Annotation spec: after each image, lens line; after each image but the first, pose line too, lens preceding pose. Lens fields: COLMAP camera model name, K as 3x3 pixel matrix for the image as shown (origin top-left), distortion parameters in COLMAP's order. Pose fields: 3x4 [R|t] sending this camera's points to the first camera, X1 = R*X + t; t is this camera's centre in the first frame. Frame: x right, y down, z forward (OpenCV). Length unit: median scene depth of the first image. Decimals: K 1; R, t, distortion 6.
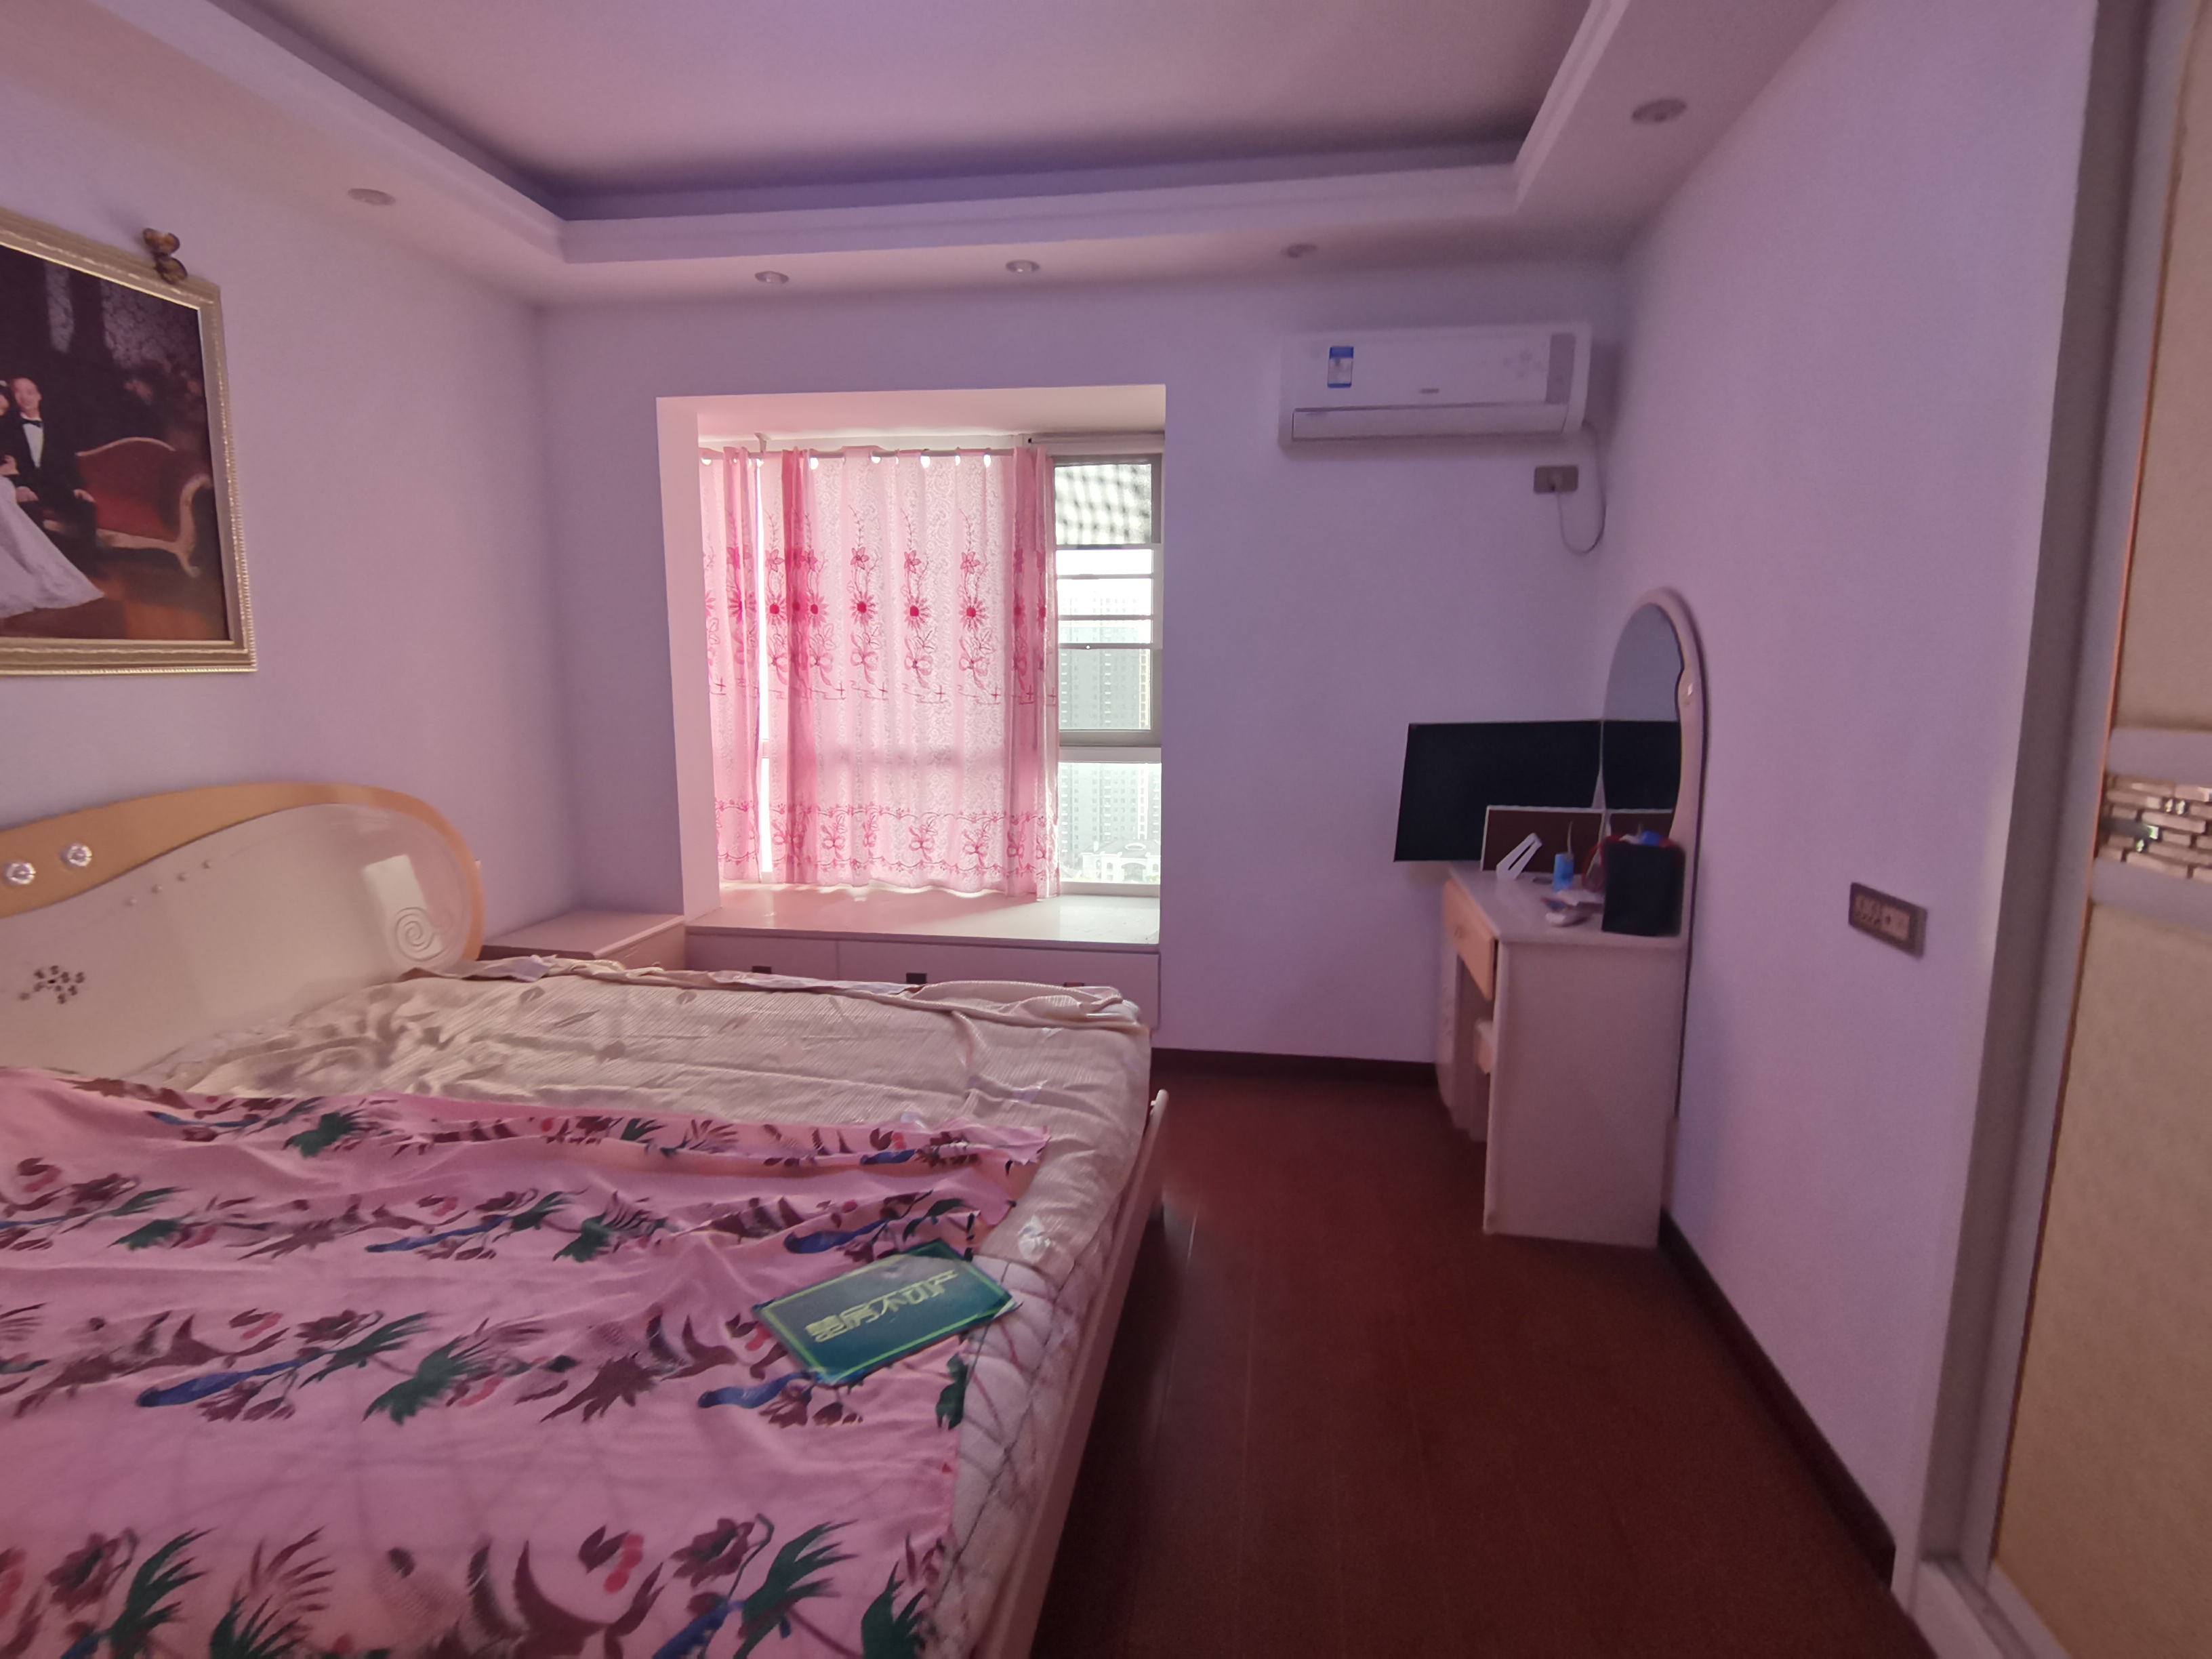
lens RADIAL K [[1112.7, 0, 1107.9], [0, 1112.7, 820.9], [0, 0, 1]] dist [0.049784, -0.020457]
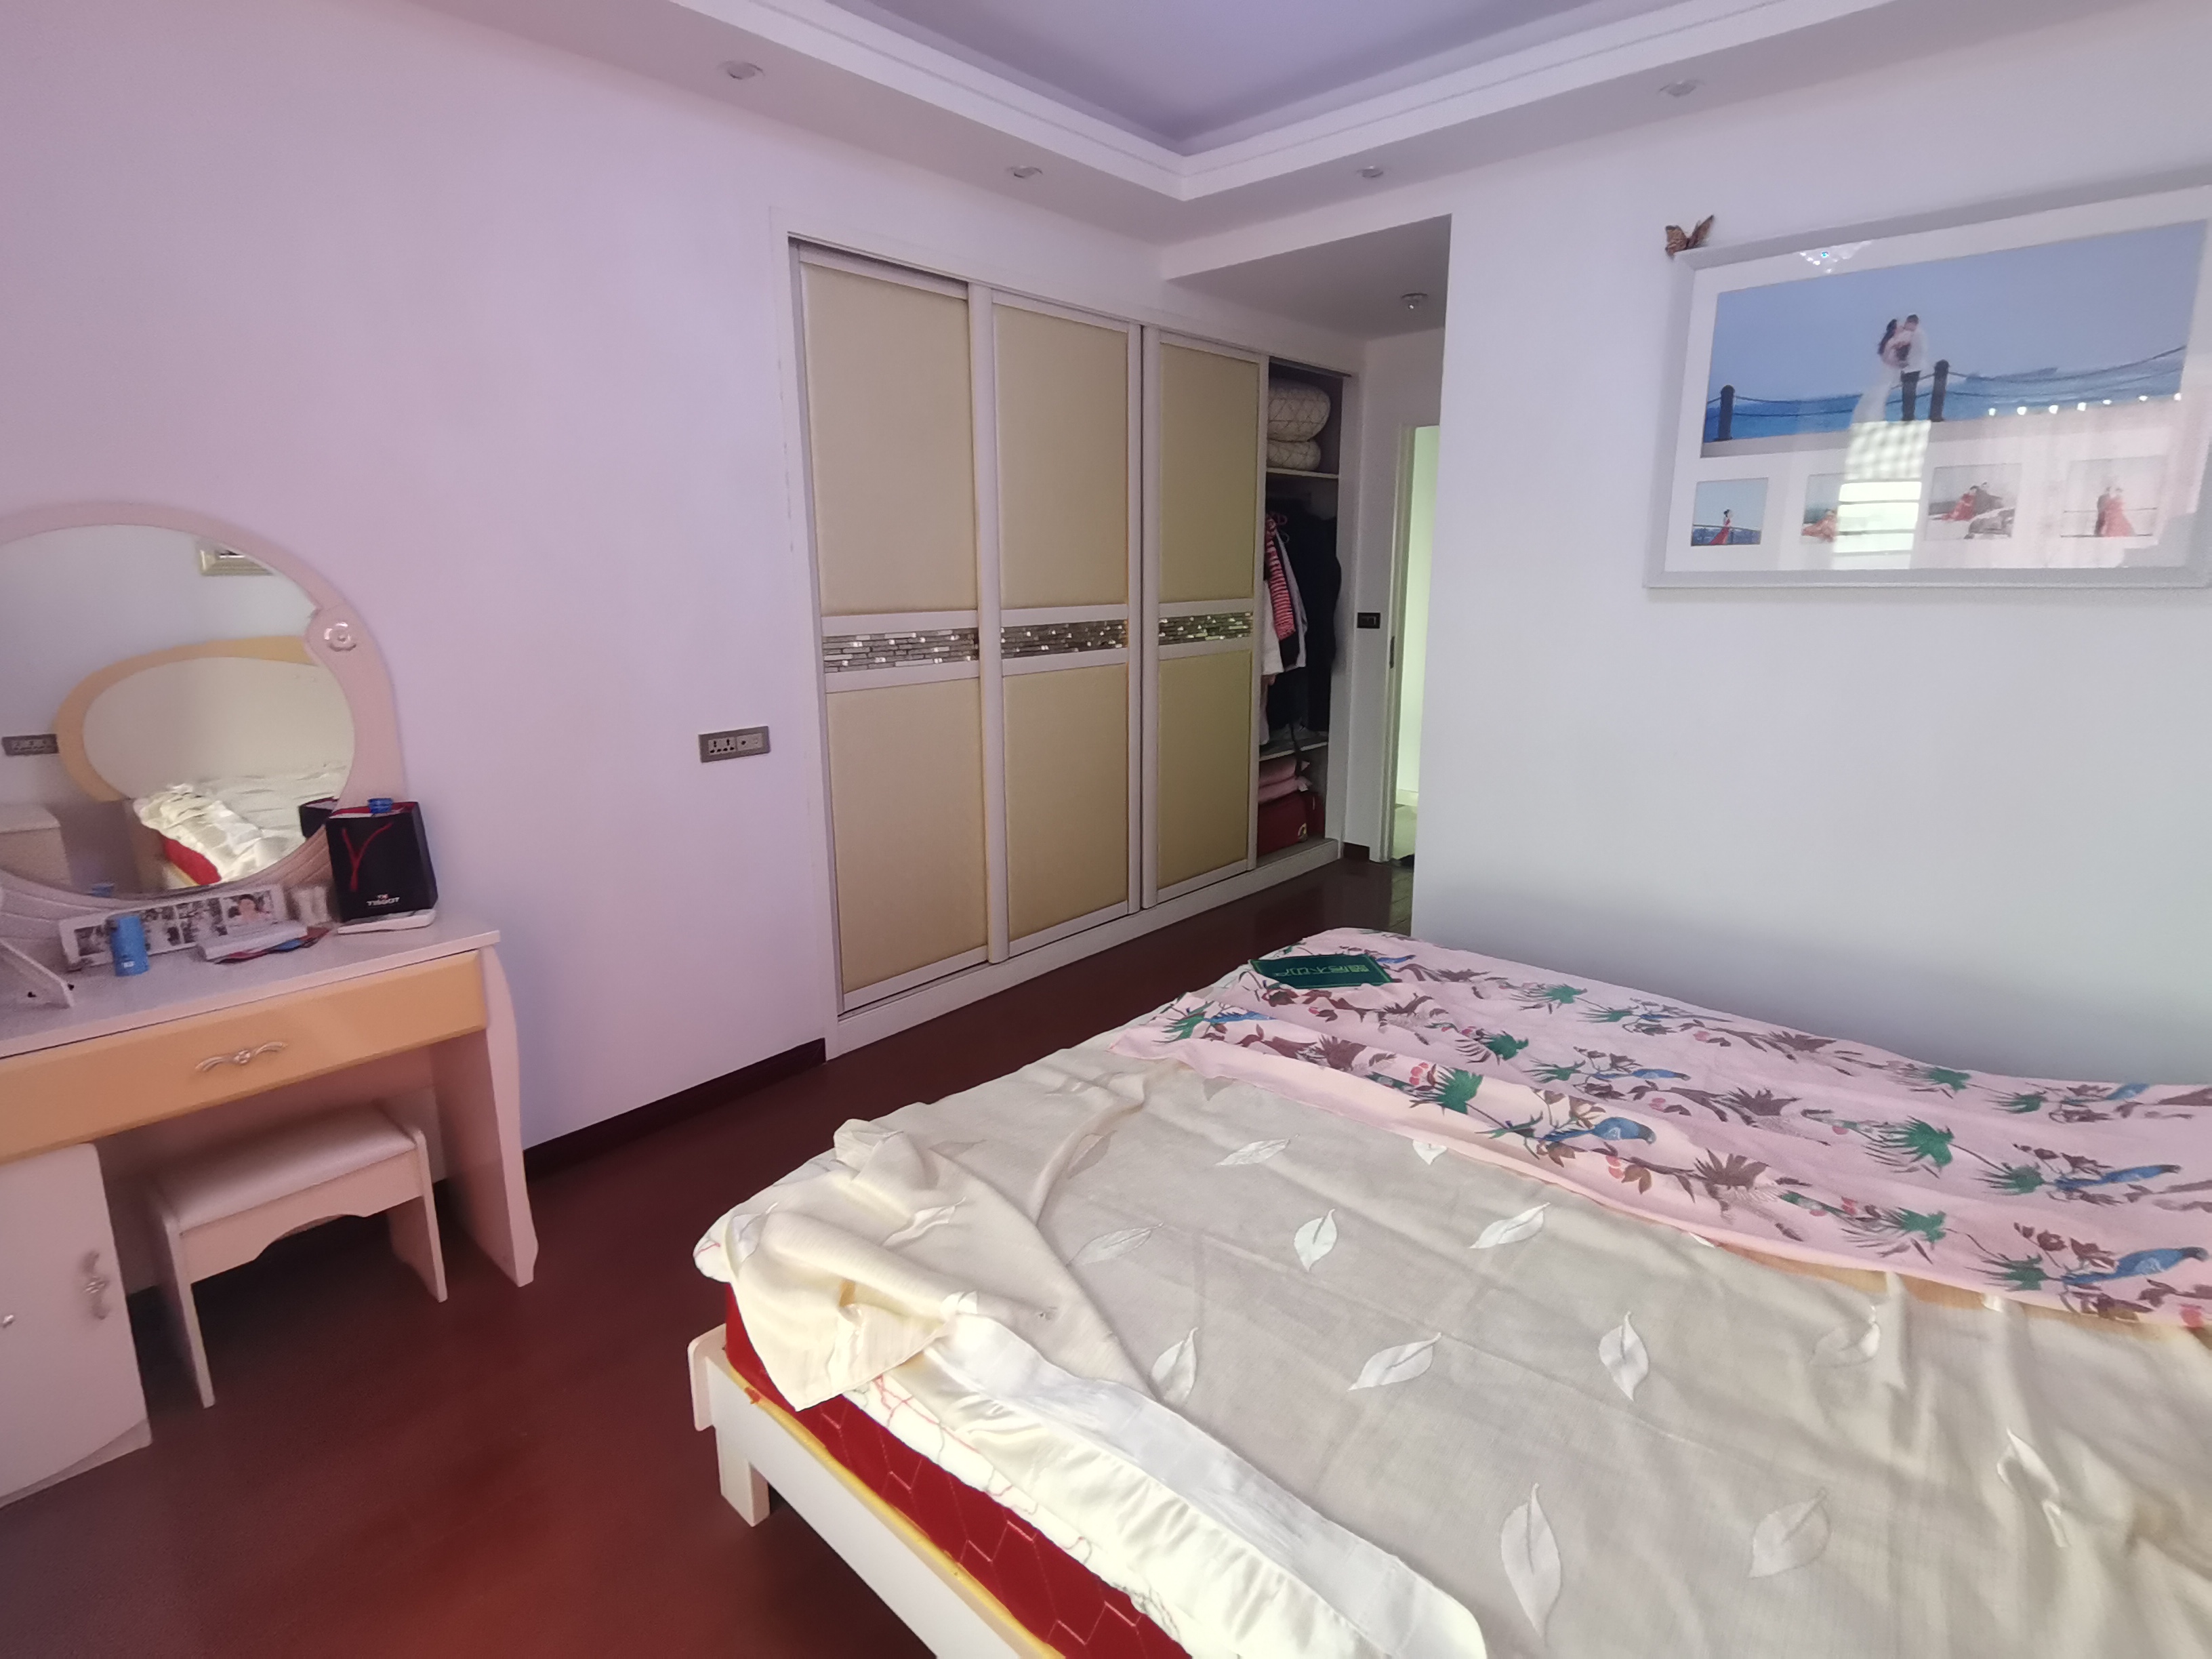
lens RADIAL K [[1101.3, 0, 1106.2], [0, 1101.3, 812.4], [0, 0, 1]] dist [0.035817, -0.028809]
pose [[-0.839508, -0.116081, 0.530802, -0.697297], [0.082104, 0.938593, 0.335114, -0.339260], [-0.537108, 0.324912, -0.778426, 2.092898]]
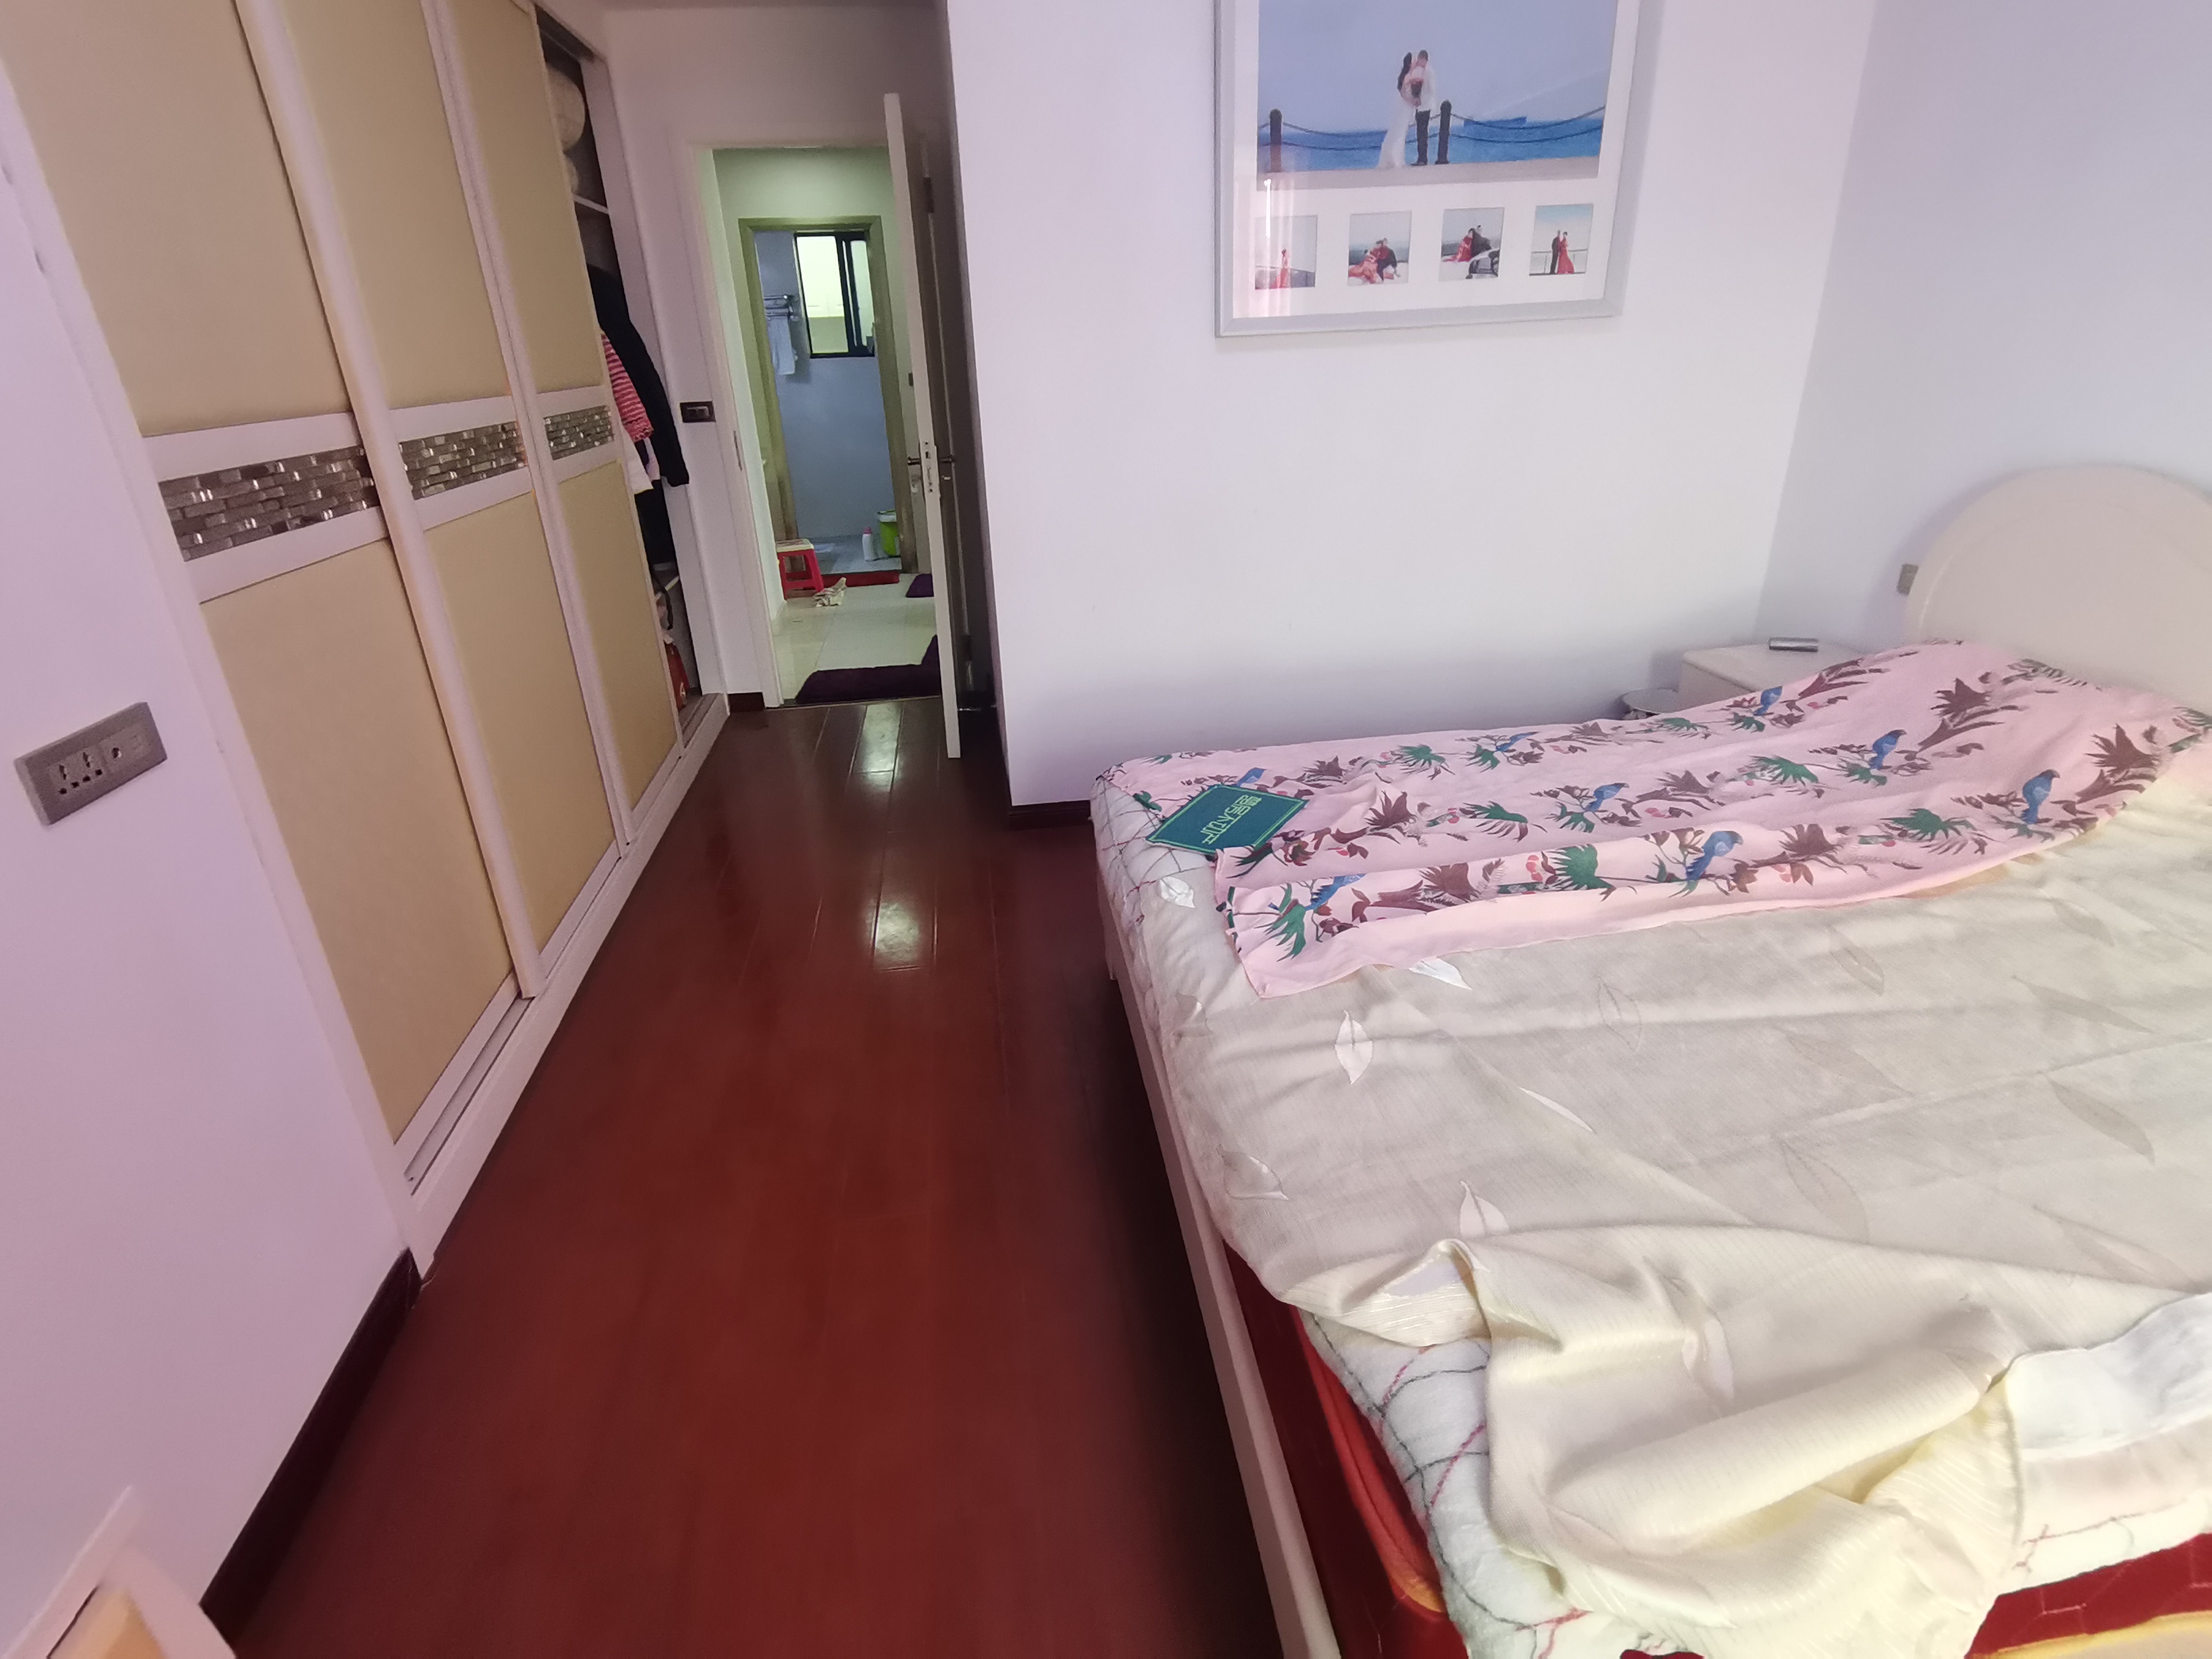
lens RADIAL K [[1101.3, 0, 1106.2], [0, 1101.3, 812.4], [0, 0, 1]] dist [0.035817, -0.028809]
pose [[-0.958252, 0.142672, -0.247788, 0.261399], [-0.005834, 0.856676, 0.515822, -0.261276], [0.285867, 0.495733, -0.820079, 1.834647]]
